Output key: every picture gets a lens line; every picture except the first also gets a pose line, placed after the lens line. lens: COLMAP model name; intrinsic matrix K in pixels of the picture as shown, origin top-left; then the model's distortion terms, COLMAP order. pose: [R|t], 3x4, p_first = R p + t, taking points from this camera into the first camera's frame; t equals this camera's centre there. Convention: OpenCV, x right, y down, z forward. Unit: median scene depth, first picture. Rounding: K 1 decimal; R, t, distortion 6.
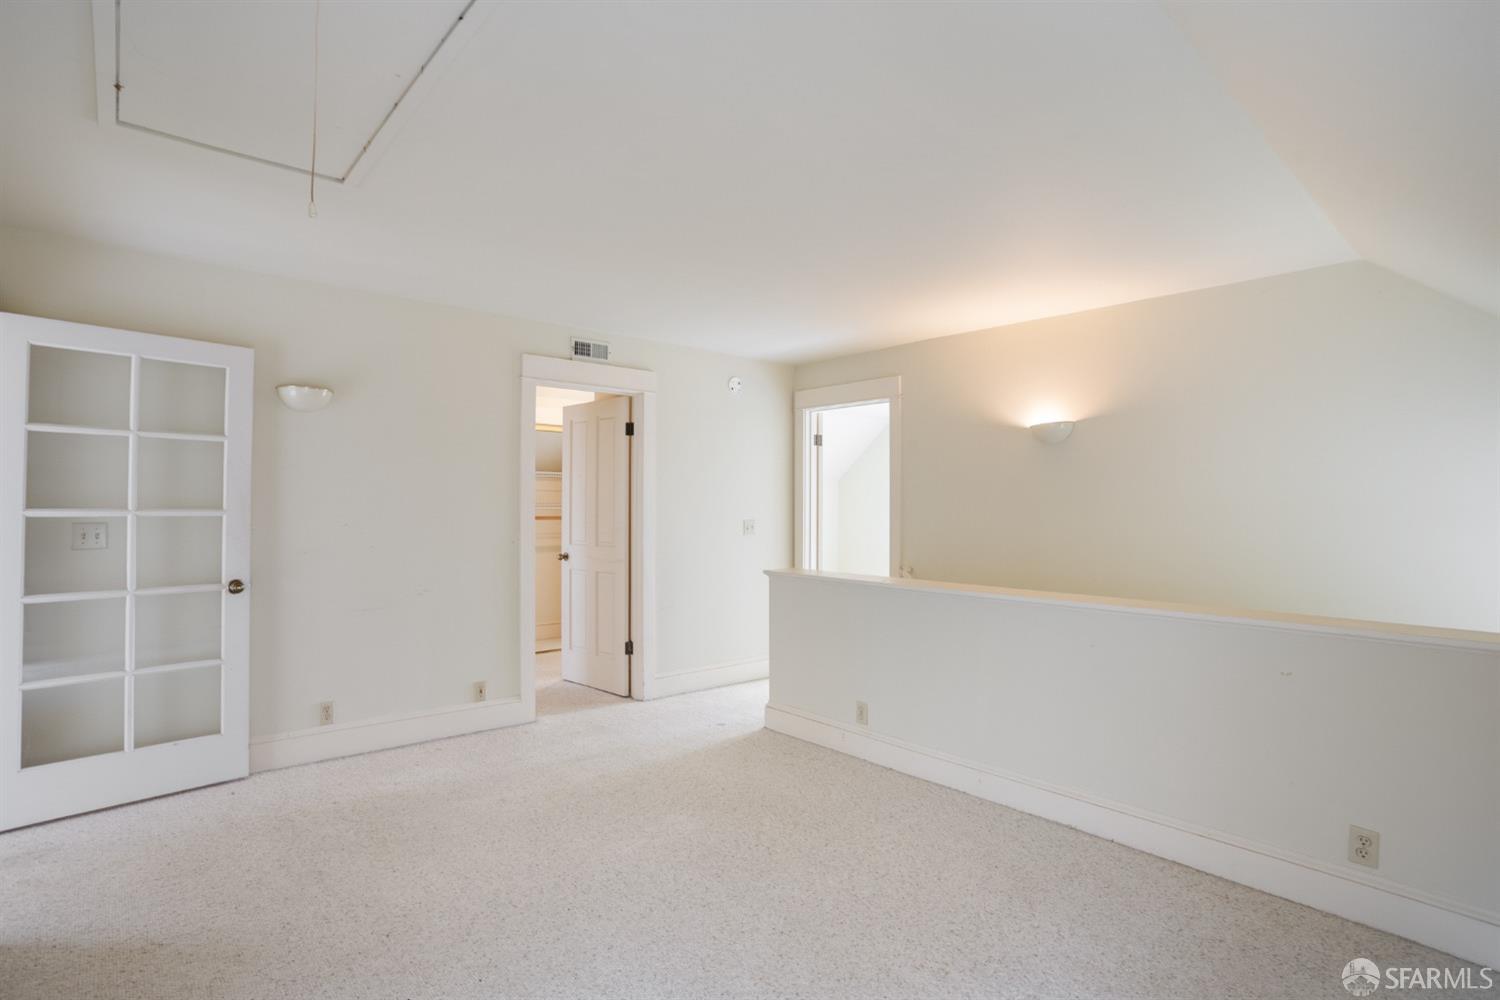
lens RADIAL K [[738.3, 0, 740.3], [0, 738.3, 499.0], [0, 0, 1]] dist [-0.071911, 0.028238]
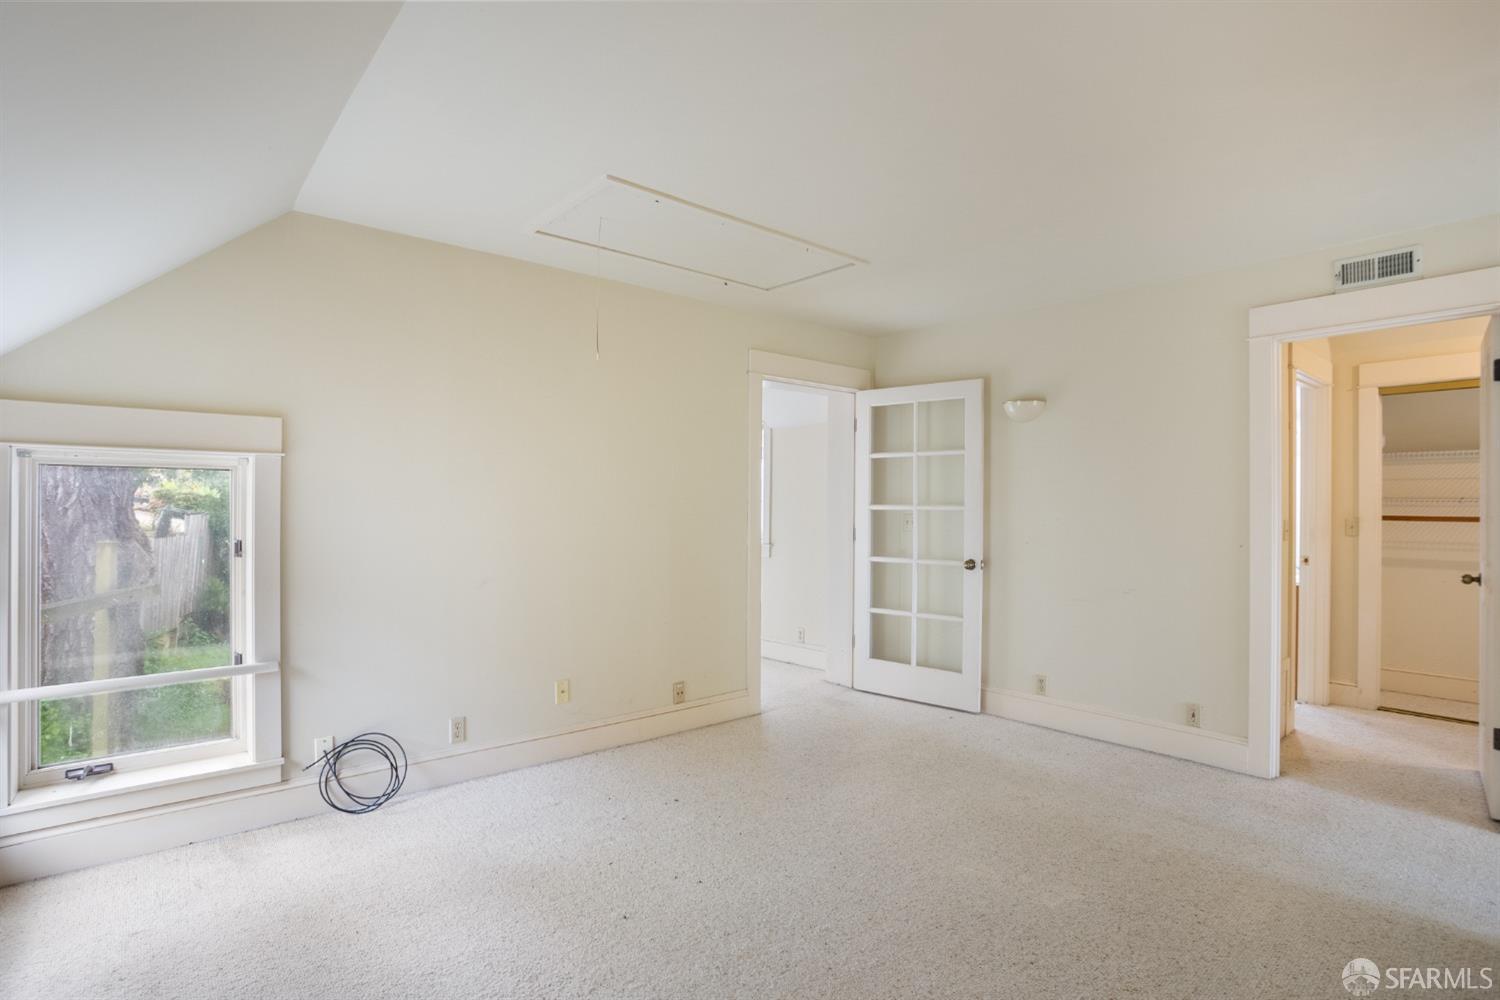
lens RADIAL K [[738.3, 0, 740.3], [0, 738.3, 499.0], [0, 0, 1]] dist [-0.071911, 0.028238]
pose [[-0.010087, -0.010646, -0.999892, 0.636525], [0.009457, 0.999898, -0.010741, 0.014056], [0.999904, -0.009564, -0.009985, 0.598261]]
